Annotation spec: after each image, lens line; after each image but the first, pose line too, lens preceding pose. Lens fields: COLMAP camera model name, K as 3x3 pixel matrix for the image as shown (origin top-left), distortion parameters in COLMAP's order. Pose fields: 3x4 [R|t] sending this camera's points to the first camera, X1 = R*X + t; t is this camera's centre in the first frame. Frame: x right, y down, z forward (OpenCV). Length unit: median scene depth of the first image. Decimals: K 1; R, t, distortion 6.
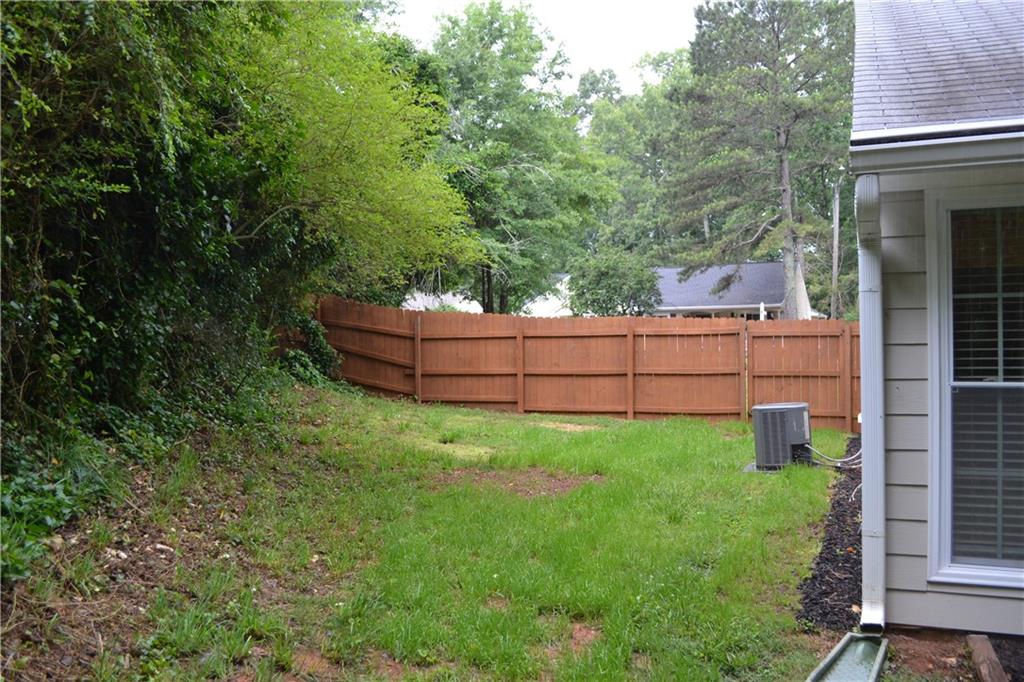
lens RADIAL K [[822.4, 0, 513.4], [0, 822.4, 346.1], [0, 0, 1]] dist [-0.082305, 0.012358]
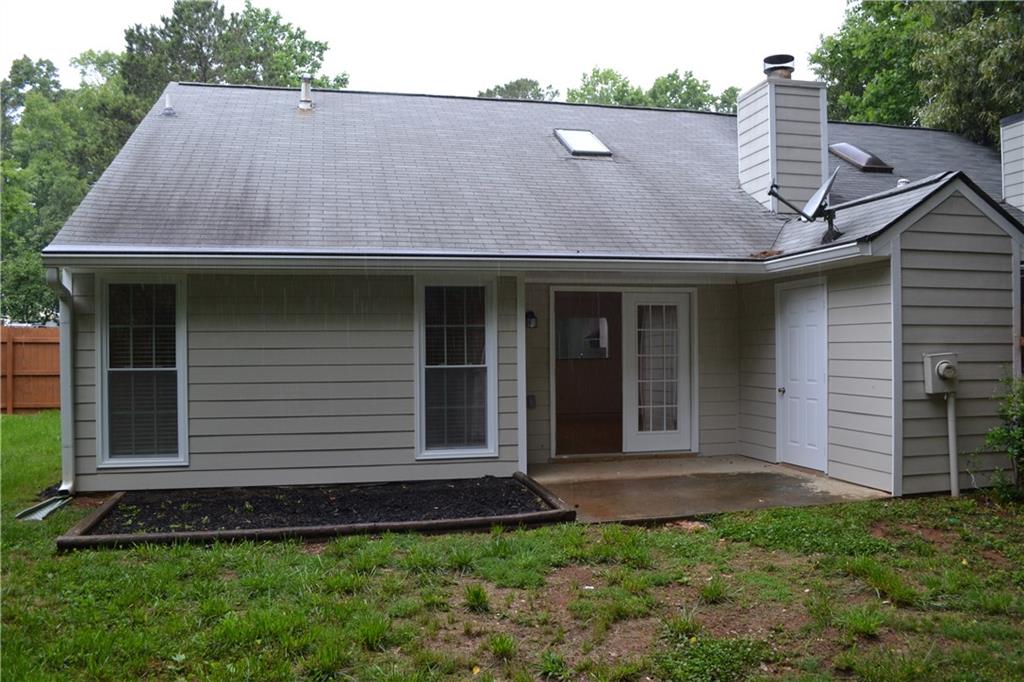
lens RADIAL K [[822.4, 0, 513.4], [0, 822.4, 346.1], [0, 0, 1]] dist [-0.082305, 0.012358]
pose [[0.804303, 0.006560, 0.594183, 0.017062], [-0.001260, 0.999956, -0.009335, 0.000595], [-0.594218, 0.006760, 0.804275, -0.132207]]
